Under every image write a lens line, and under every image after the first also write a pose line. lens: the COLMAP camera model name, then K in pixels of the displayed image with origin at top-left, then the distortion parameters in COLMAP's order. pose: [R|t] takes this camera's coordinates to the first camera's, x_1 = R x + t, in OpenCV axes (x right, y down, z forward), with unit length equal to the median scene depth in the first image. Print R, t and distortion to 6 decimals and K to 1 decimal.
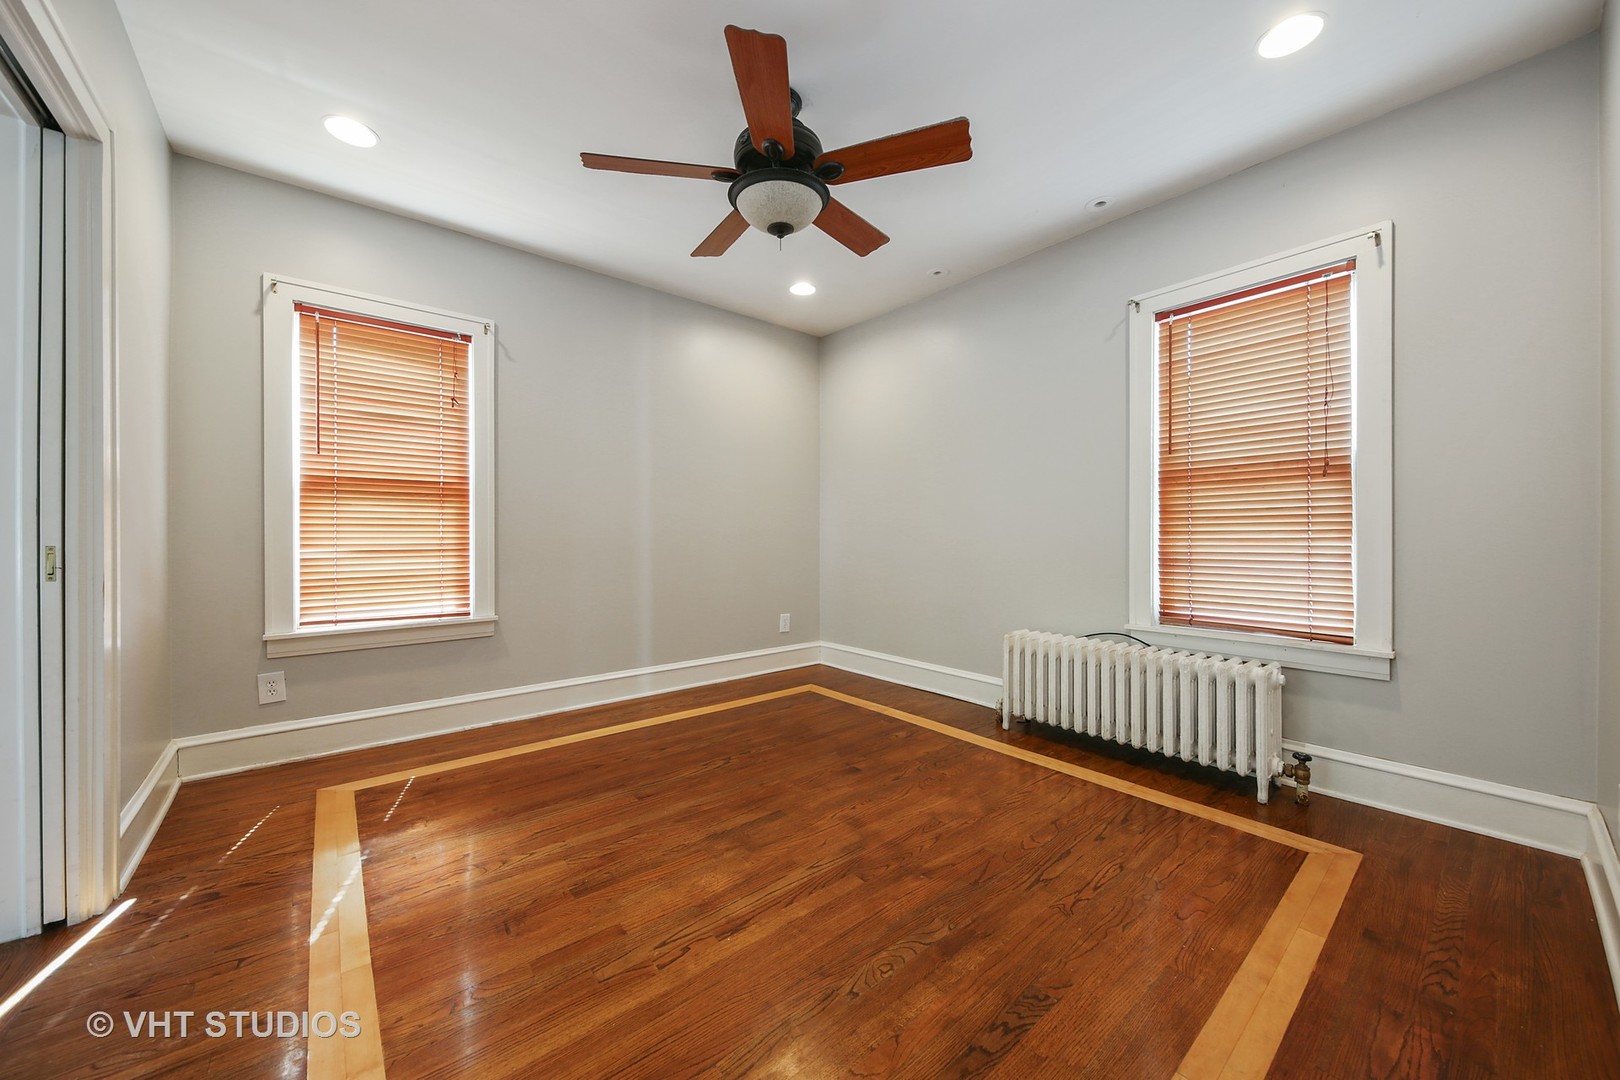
lens RADIAL K [[601.5, 0, 817.1], [0, 601.5, 536.5], [0, 0, 1]] dist [0.009174, 0.000017]
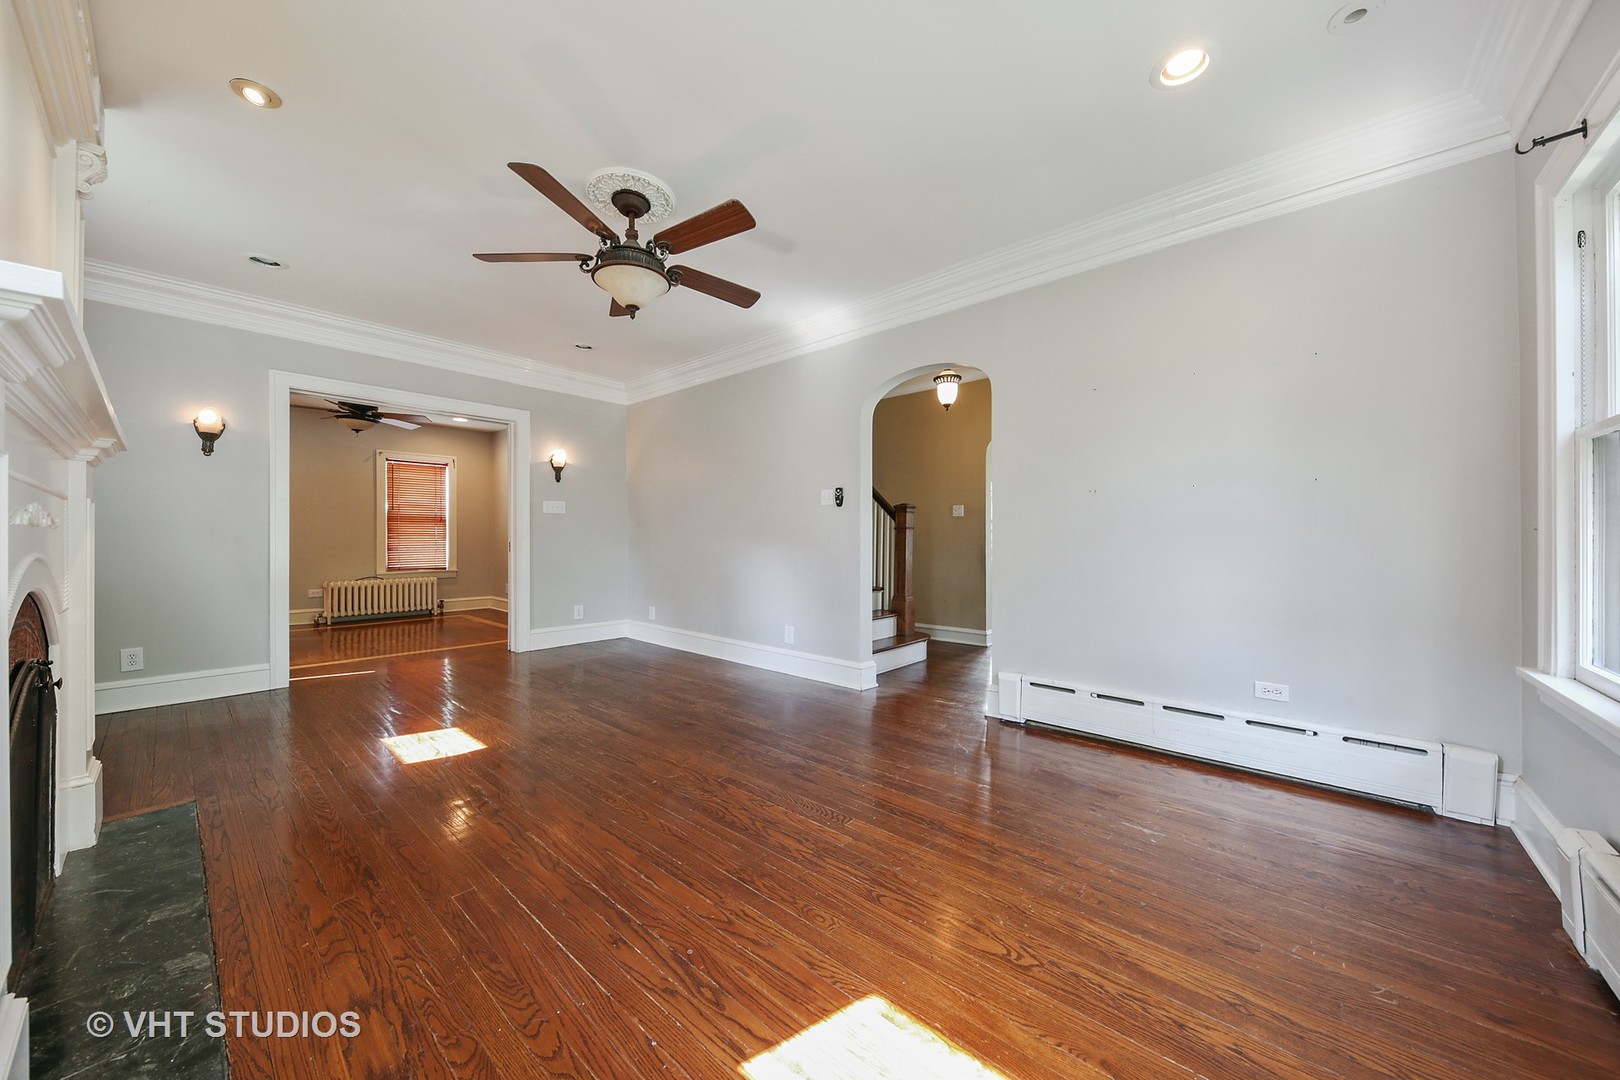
lens RADIAL K [[561.4, 0, 821.4], [0, 561.4, 543.1], [0, 0, 1]] dist [-0.001532, -0.000881]
pose [[-0.185517, 0.013320, 0.982551, -2.904338], [0.011550, 0.999869, -0.011374, 0.086437], [-0.982573, 0.009238, -0.185646, -0.588056]]
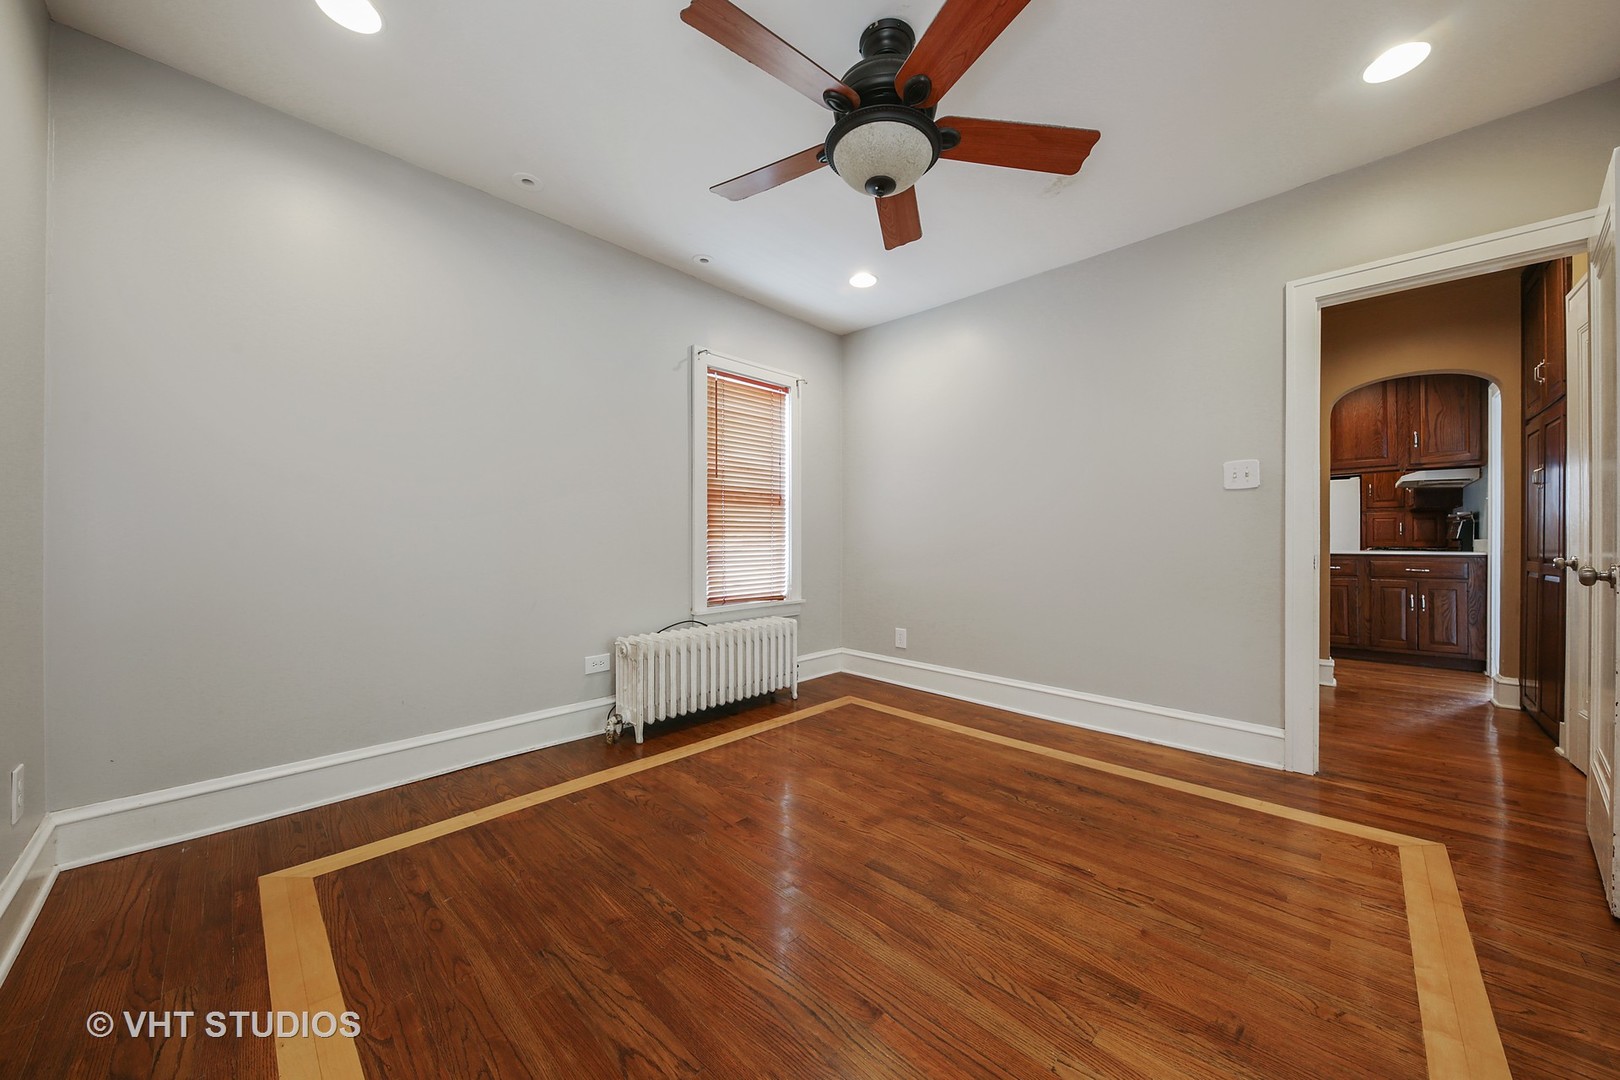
lens RADIAL K [[561.4, 0, 812.2], [0, 561.4, 540.0], [0, 0, 1]] dist [-0.001532, -0.000881]
pose [[-0.114584, -0.004213, 0.993405, -0.825068], [0.001566, 0.999989, 0.004422, -0.004871], [-0.993412, 0.002062, -0.114576, 1.152326]]
